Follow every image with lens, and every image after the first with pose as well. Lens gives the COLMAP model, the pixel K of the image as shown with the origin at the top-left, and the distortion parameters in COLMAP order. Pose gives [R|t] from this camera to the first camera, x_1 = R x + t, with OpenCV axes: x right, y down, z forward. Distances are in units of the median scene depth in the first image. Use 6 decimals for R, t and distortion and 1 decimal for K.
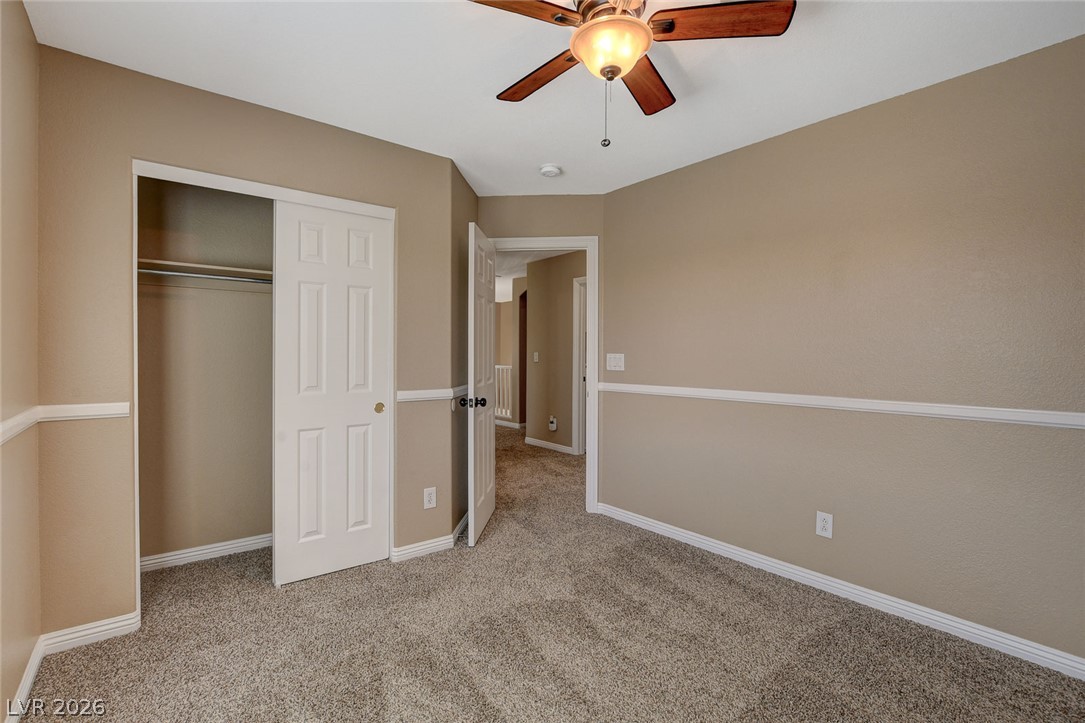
lens RADIAL K [[485.6, 0, 539.5], [0, 485.6, 355.3], [0, 0, 1]] dist [-0.018963, 0.000430]
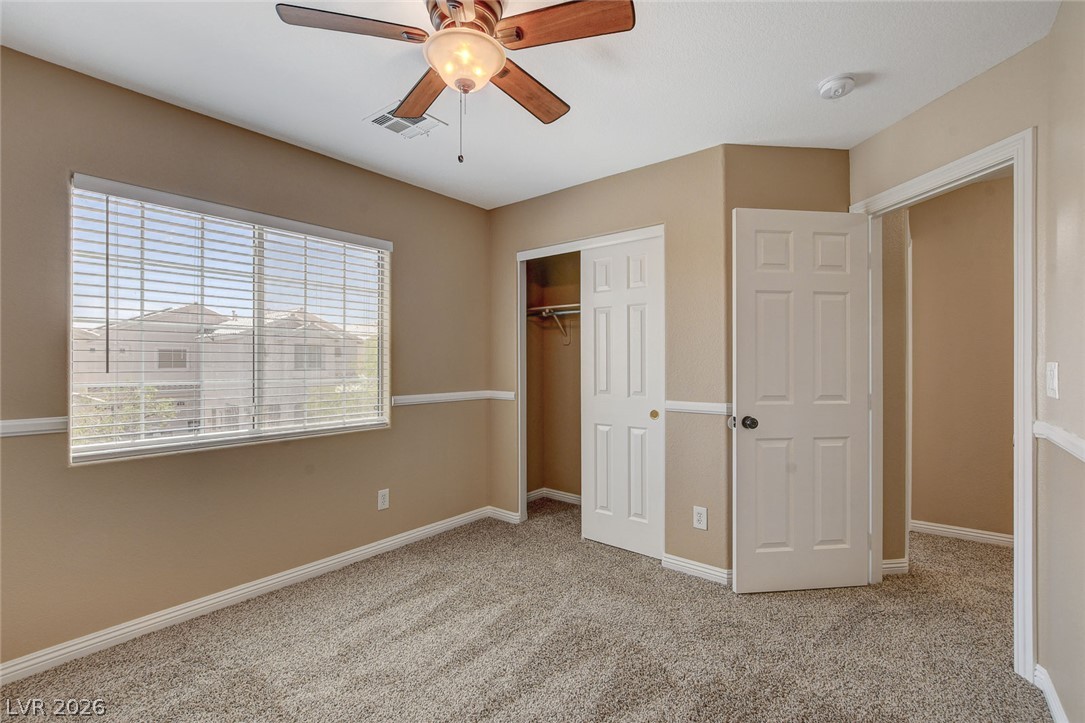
lens RADIAL K [[480.7, 0, 542.5], [0, 480.7, 361.5], [0, 0, 1]] dist [-0.017581, 0.000140]
pose [[0.197793, -0.010309, -0.980190, 0.677968], [-0.001310, 0.999941, -0.010781, 0.003299], [0.980243, 0.003417, 0.197768, 0.563735]]
